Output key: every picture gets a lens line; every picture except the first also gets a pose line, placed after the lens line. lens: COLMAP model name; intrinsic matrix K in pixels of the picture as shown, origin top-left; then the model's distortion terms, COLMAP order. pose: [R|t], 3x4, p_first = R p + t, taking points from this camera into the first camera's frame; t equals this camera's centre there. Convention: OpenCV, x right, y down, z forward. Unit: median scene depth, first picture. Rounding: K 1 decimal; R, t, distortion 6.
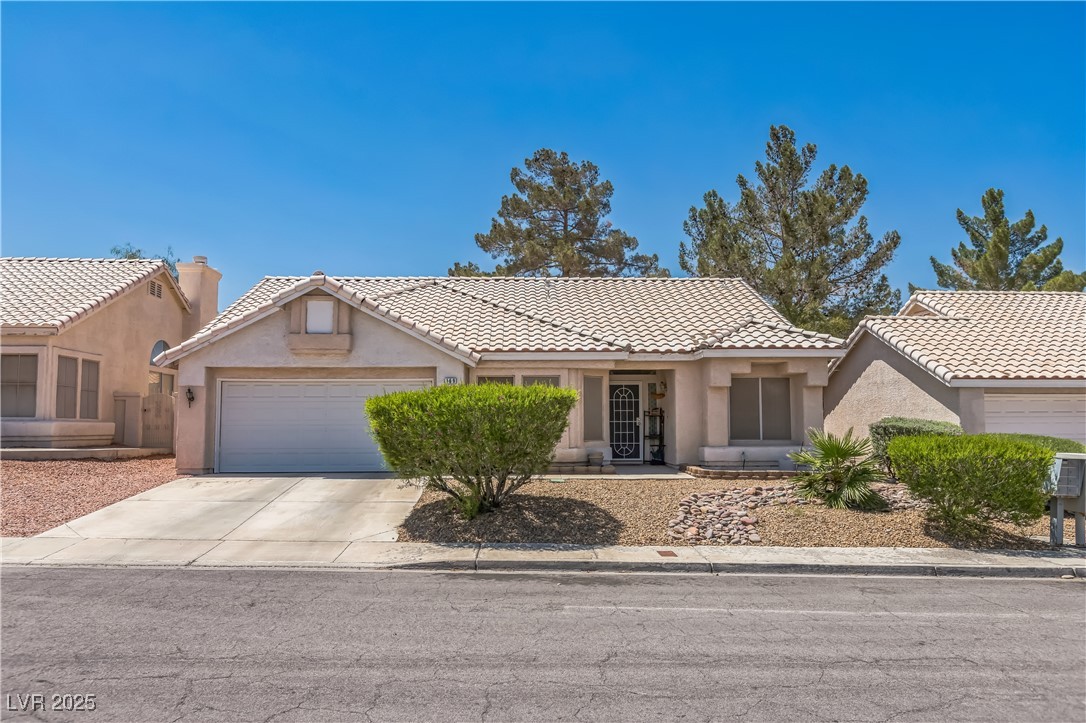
lens RADIAL K [[739.2, 0, 543.0], [0, 739.2, 361.5], [0, 0, 1]] dist [-0.004453, -0.000730]
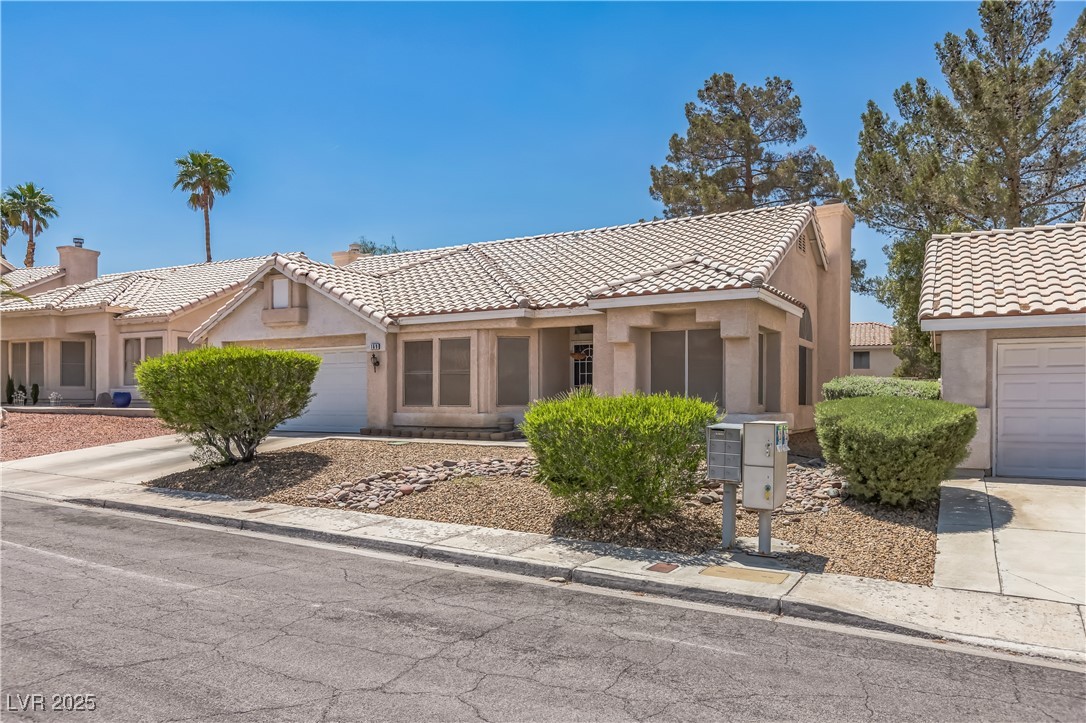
lens RADIAL K [[798.6, 0, 543.0], [0, 798.6, 361.5], [0, 0, 1]] dist [0.001153, 0.000115]
pose [[0.840818, -0.023504, -0.540807, 0.662203], [0.044880, 0.998644, 0.026375, 0.027634], [0.539454, -0.046448, 0.840733, 0.182714]]
